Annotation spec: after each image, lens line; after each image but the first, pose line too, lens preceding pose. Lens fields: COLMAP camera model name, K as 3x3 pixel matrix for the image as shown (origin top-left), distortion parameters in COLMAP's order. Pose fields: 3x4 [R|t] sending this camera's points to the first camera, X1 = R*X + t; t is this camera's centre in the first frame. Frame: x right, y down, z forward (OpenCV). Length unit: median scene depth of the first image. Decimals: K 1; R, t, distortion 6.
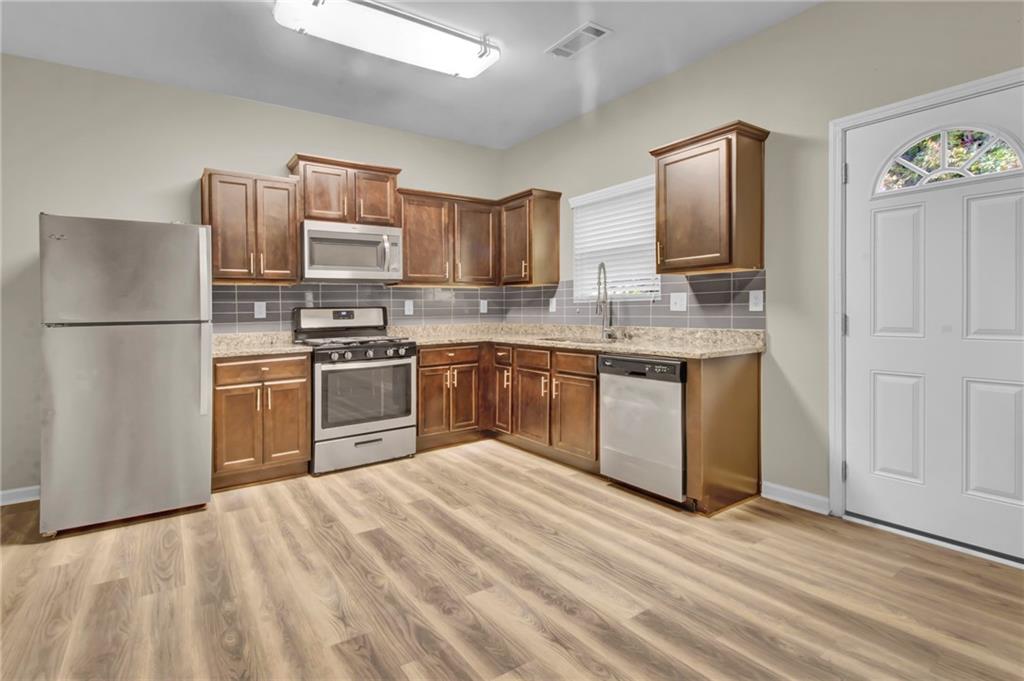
lens RADIAL K [[503.3, 0, 498.4], [0, 503.3, 310.7], [0, 0, 1]] dist [0.000062, 0.000084]
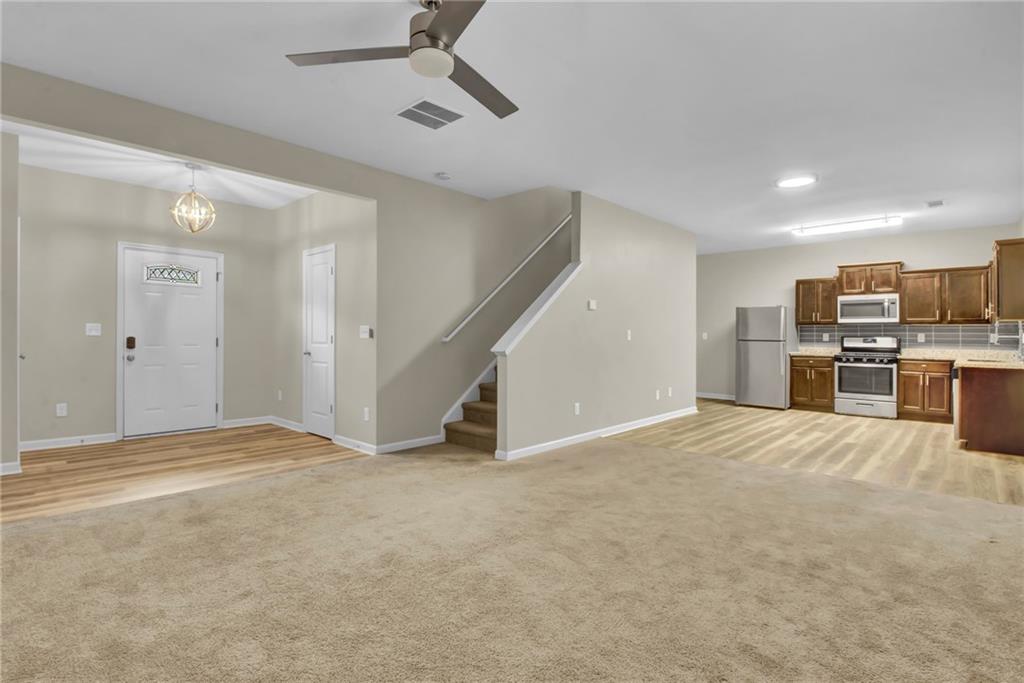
lens RADIAL K [[496.6, 0, 510.8], [0, 496.6, 326.0], [0, 0, 1]] dist [0.000073, -0.016423]
pose [[0.203972, 0.002750, -0.978973, 1.430038], [-0.014971, 0.999888, -0.000311, -0.030423], [0.978862, 0.014720, 0.203991, -0.816096]]
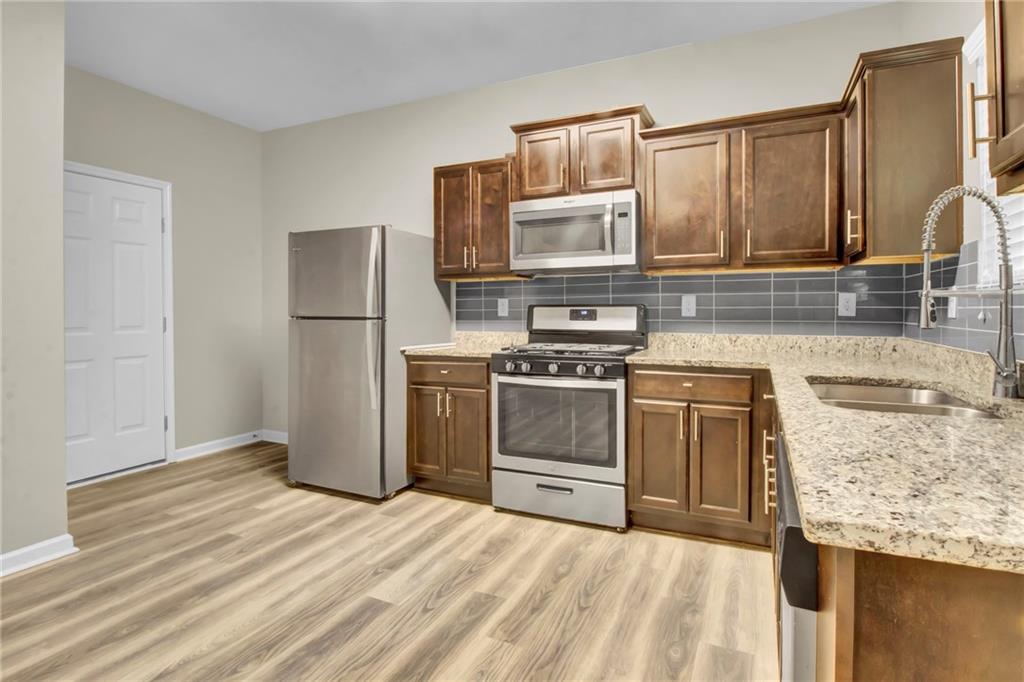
lens RADIAL K [[537.9, 0, 514.4], [0, 537.9, 304.1], [0, 0, 1]] dist [0.036156, -0.033169]
pose [[0.500354, 0.004846, -0.865807, 0.408747], [-0.009787, 0.999952, -0.000059, -0.008179], [0.865765, 0.008504, 0.500378, 0.567488]]
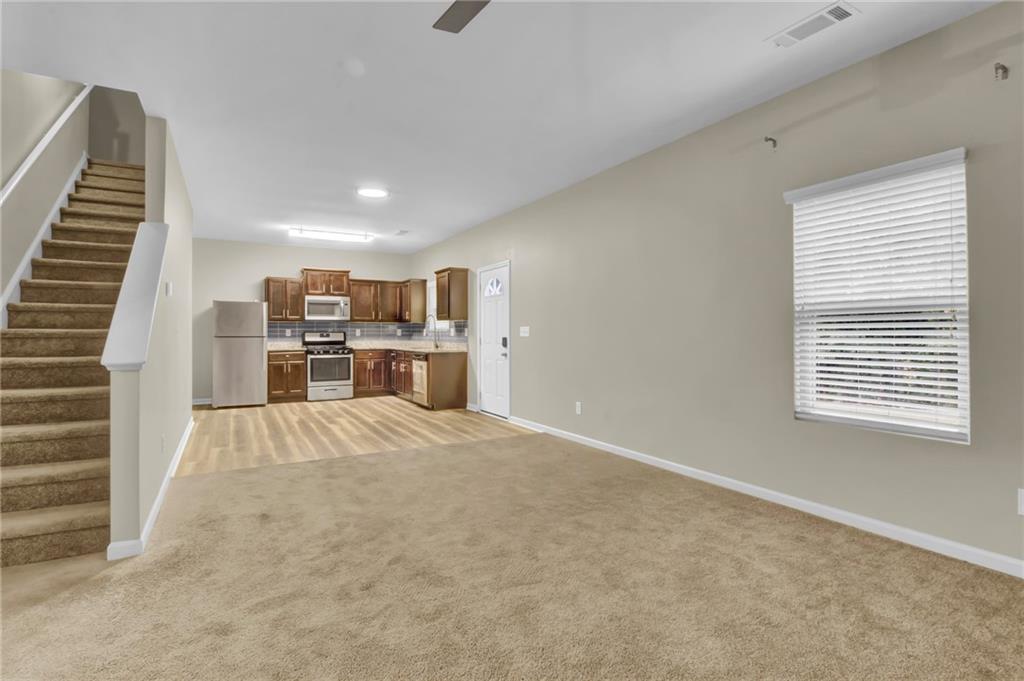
lens RADIAL K [[483.1, 0, 493.8], [0, 483.1, 330.3], [0, 0, 1]] dist [-0.038360, 0.000207]
pose [[0.994596, 0.013536, -0.102932, 0.753493], [-0.014271, 0.999878, -0.006414, -0.013404], [0.102832, 0.007848, 0.994668, -1.196720]]
